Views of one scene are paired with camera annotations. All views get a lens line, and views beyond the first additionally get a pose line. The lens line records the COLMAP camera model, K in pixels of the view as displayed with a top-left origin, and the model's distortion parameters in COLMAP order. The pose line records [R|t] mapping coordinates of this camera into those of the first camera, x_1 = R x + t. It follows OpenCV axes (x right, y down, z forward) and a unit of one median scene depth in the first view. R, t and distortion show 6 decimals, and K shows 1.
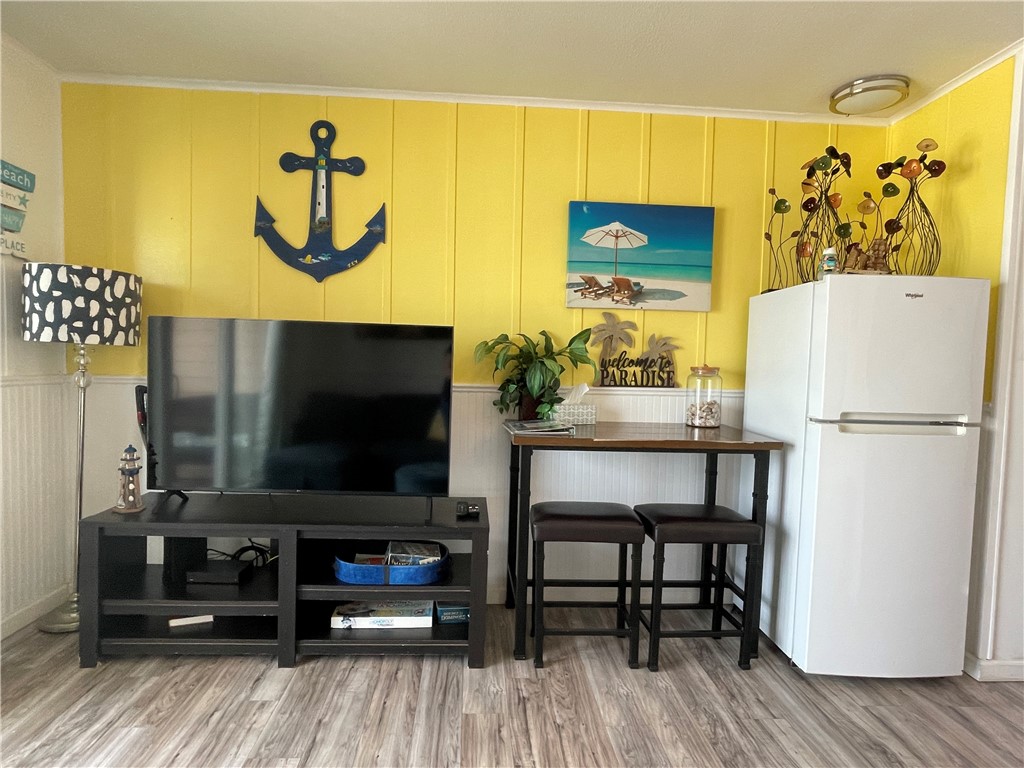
lens RADIAL K [[566.4, 0, 502.3], [0, 566.4, 391.1], [0, 0, 1]] dist [-0.005299, 0.001075]
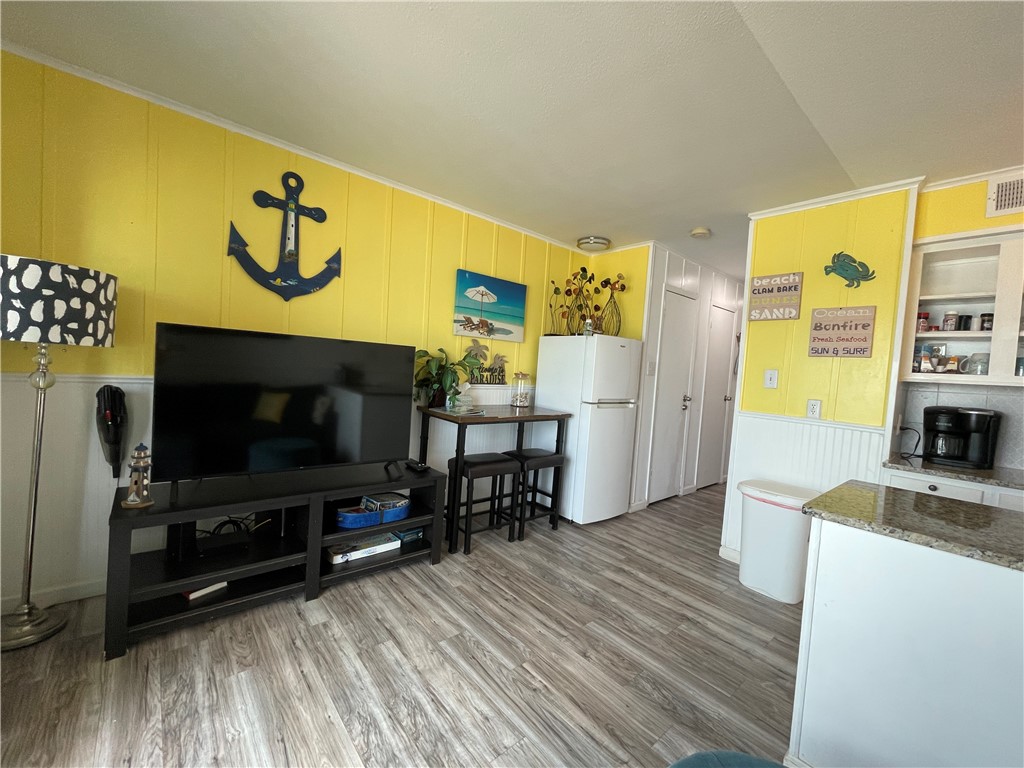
lens RADIAL K [[416.3, 0, 506.6], [0, 416.3, 385.4], [0, 0, 1]] dist [-0.002316, 0.000891]
pose [[0.795486, -0.002147, 0.605968, -0.554645], [-0.016245, 0.999559, 0.024868, -0.042006], [-0.605754, -0.029626, 0.795100, -0.033432]]
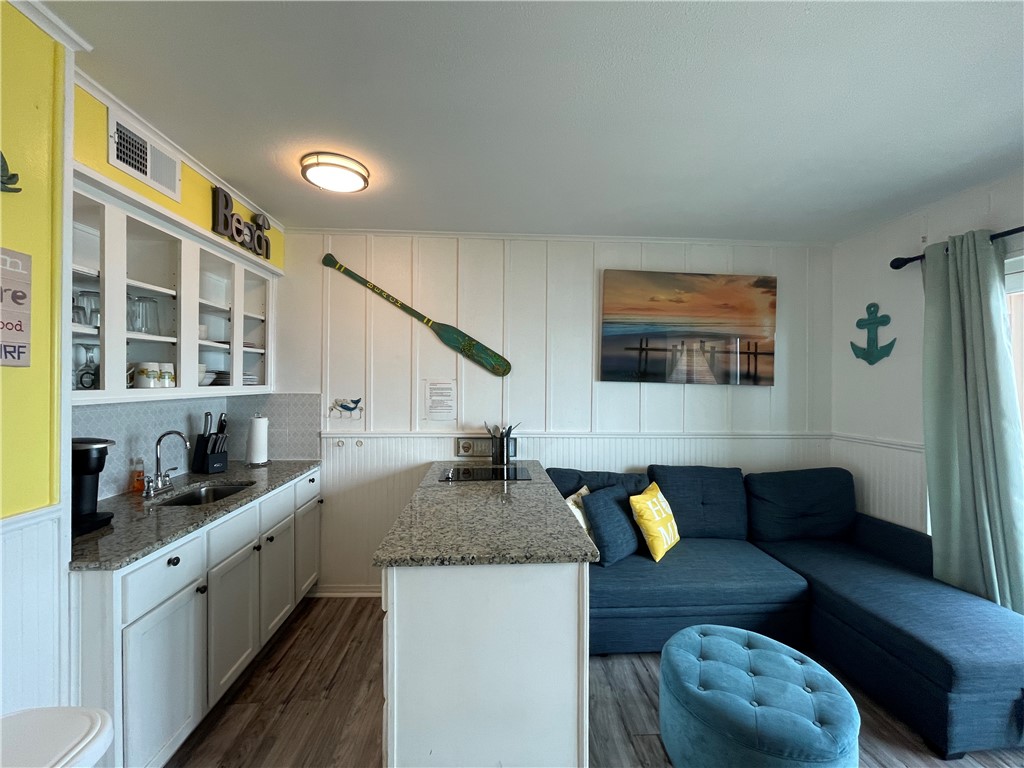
lens RADIAL K [[416.3, 0, 506.8], [0, 416.3, 384.7], [0, 0, 1]] dist [-0.002316, 0.000891]
pose [[-0.999413, -0.034182, 0.002491, 0.221712], [-0.034020, 0.998231, 0.048769, -0.120770], [-0.004154, 0.048656, -0.998807, 0.703982]]
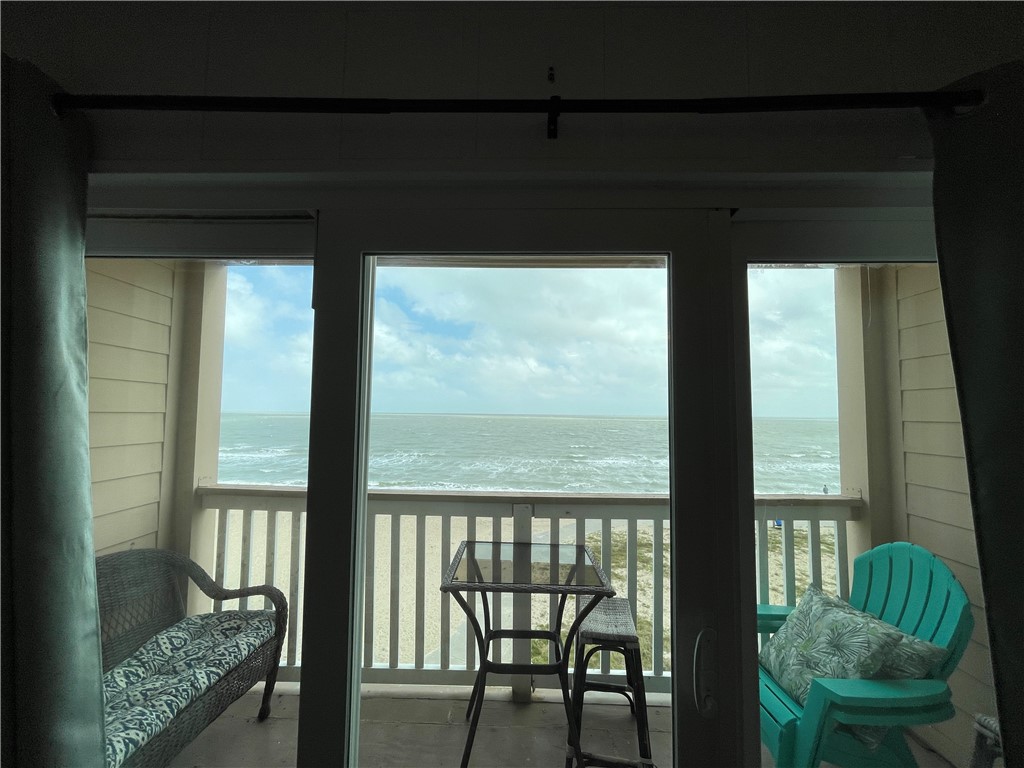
lens RADIAL K [[416.3, 0, 502.0], [0, 416.3, 391.7], [0, 0, 1]] dist [-0.002316, 0.000891]
pose [[-0.091110, -0.078731, -0.992724, -0.445912], [-0.066383, 0.995133, -0.072830, -0.164280], [0.993626, 0.059265, -0.095893, 0.274612]]
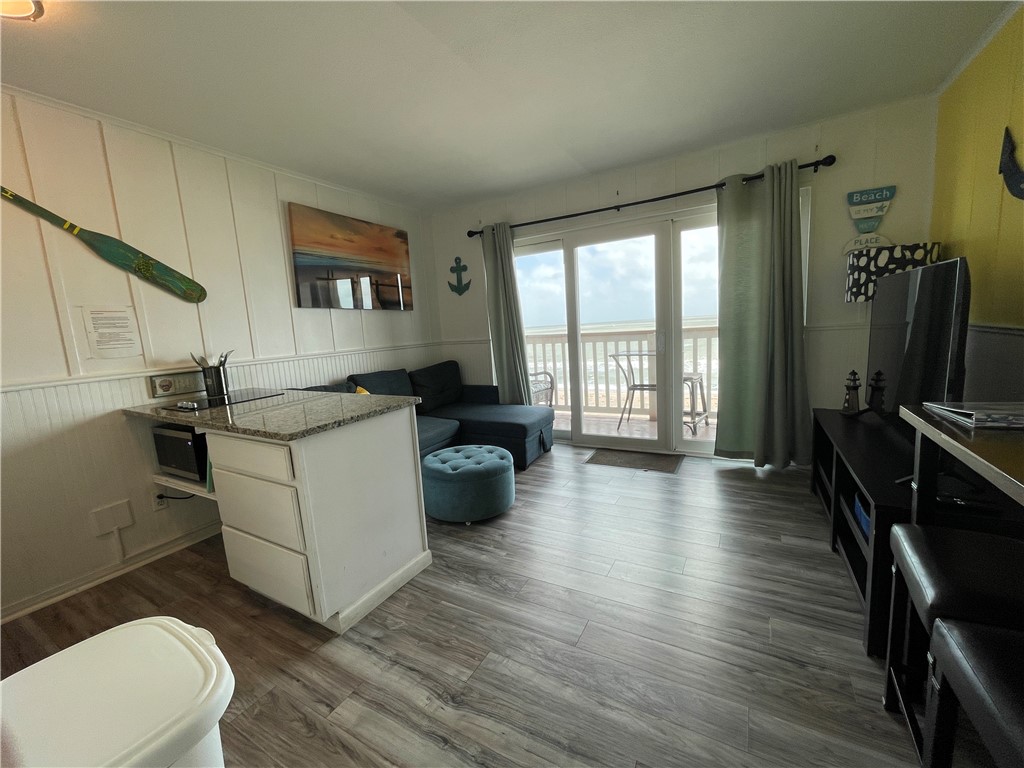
lens RADIAL K [[416.3, 0, 506.3], [0, 416.3, 384.0], [0, 0, 1]] dist [-0.002316, 0.000891]
pose [[-0.549512, 0.124419, -0.826170, 0.717795], [0.004868, 0.989310, 0.145749, -0.030561], [0.835472, 0.076069, -0.544243, 0.791056]]
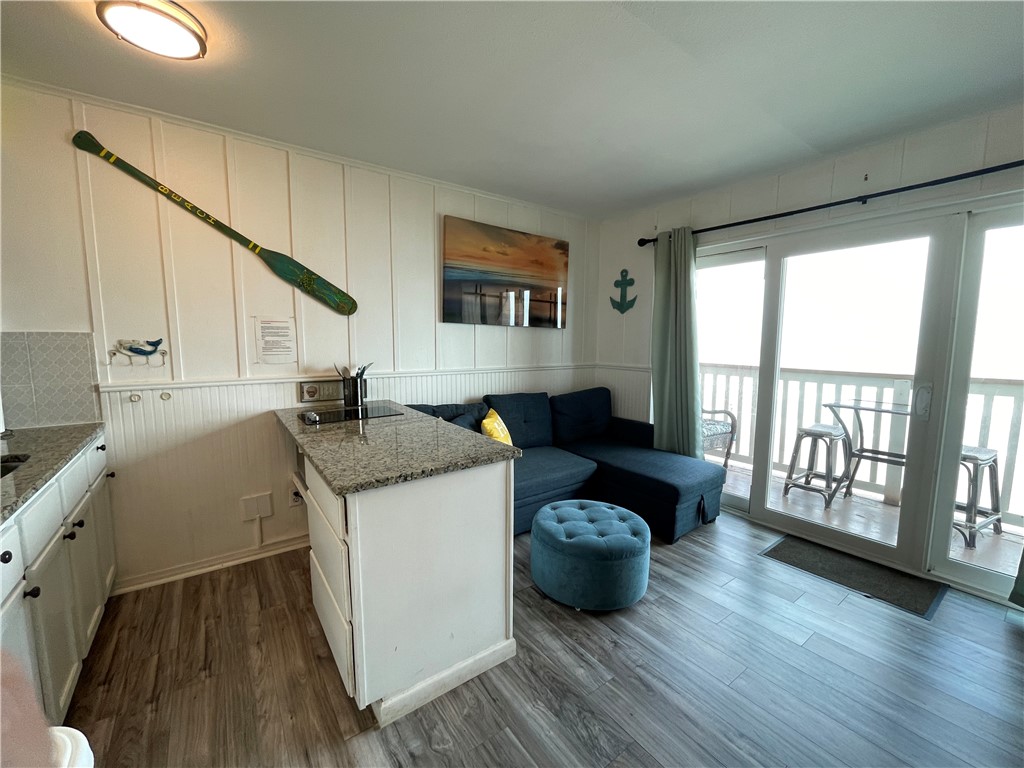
lens RADIAL K [[416.3, 0, 506.3], [0, 416.3, 384.6], [0, 0, 1]] dist [-0.002316, 0.000891]
pose [[-0.845013, 0.027809, -0.534022, 0.485961], [-0.054345, 0.989011, 0.137494, -0.078654], [0.531977, 0.145206, -0.834216, 0.715507]]
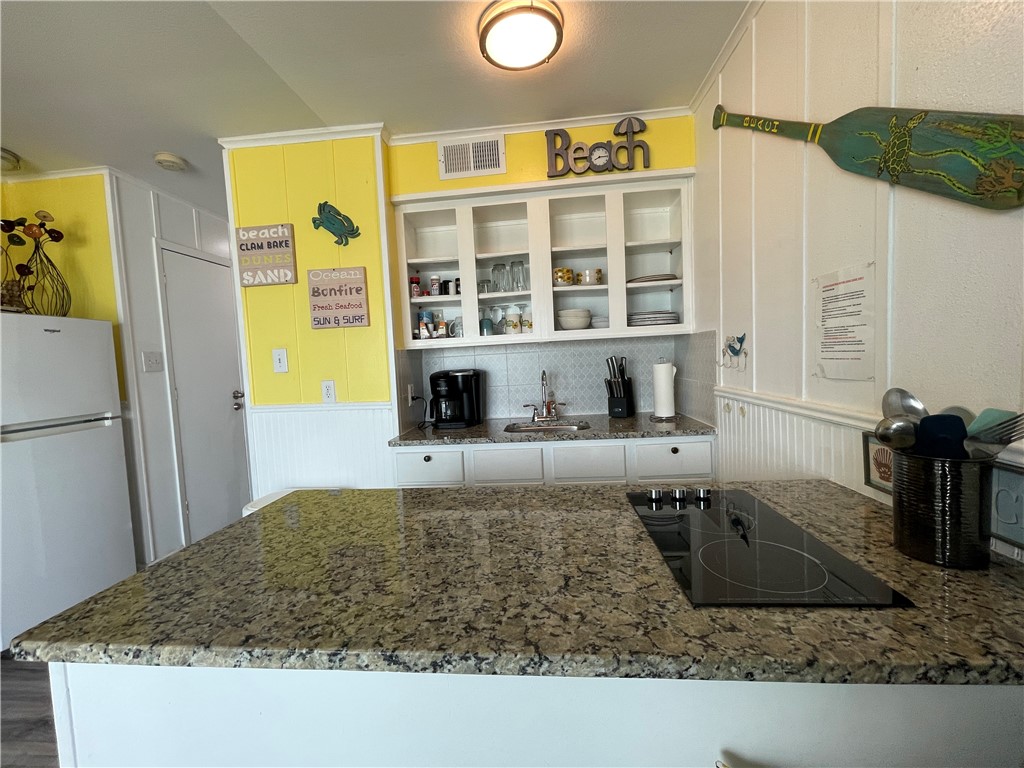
lens RADIAL K [[416.3, 0, 507.6], [0, 416.3, 387.2], [0, 0, 1]] dist [-0.002316, 0.000891]
pose [[0.143076, -0.104700, 0.984158, -0.093465], [0.092651, 0.991439, 0.092006, -0.022607], [-0.985365, 0.078019, 0.151552, -0.185271]]
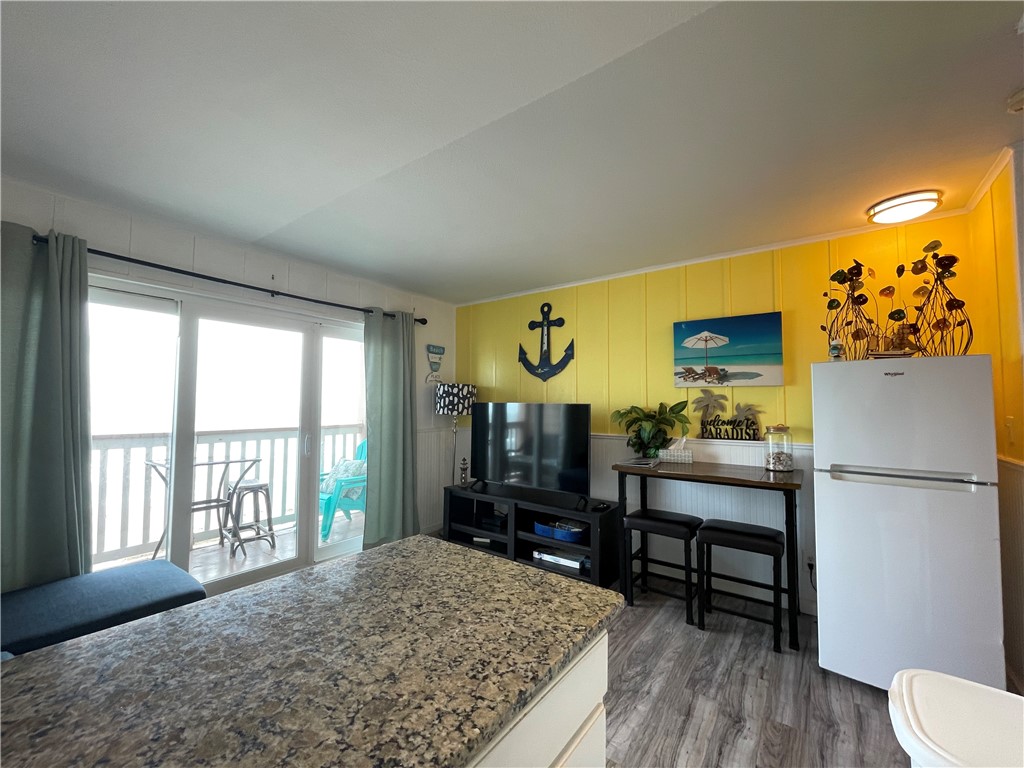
lens RADIAL K [[416.3, 0, 506.0], [0, 416.3, 385.0], [0, 0, 1]] dist [-0.002316, 0.000891]
pose [[0.766824, -0.052116, -0.639738, 0.572427], [-0.020741, 0.994166, -0.105851, -0.024939], [0.641522, 0.094438, 0.761269, -0.226994]]
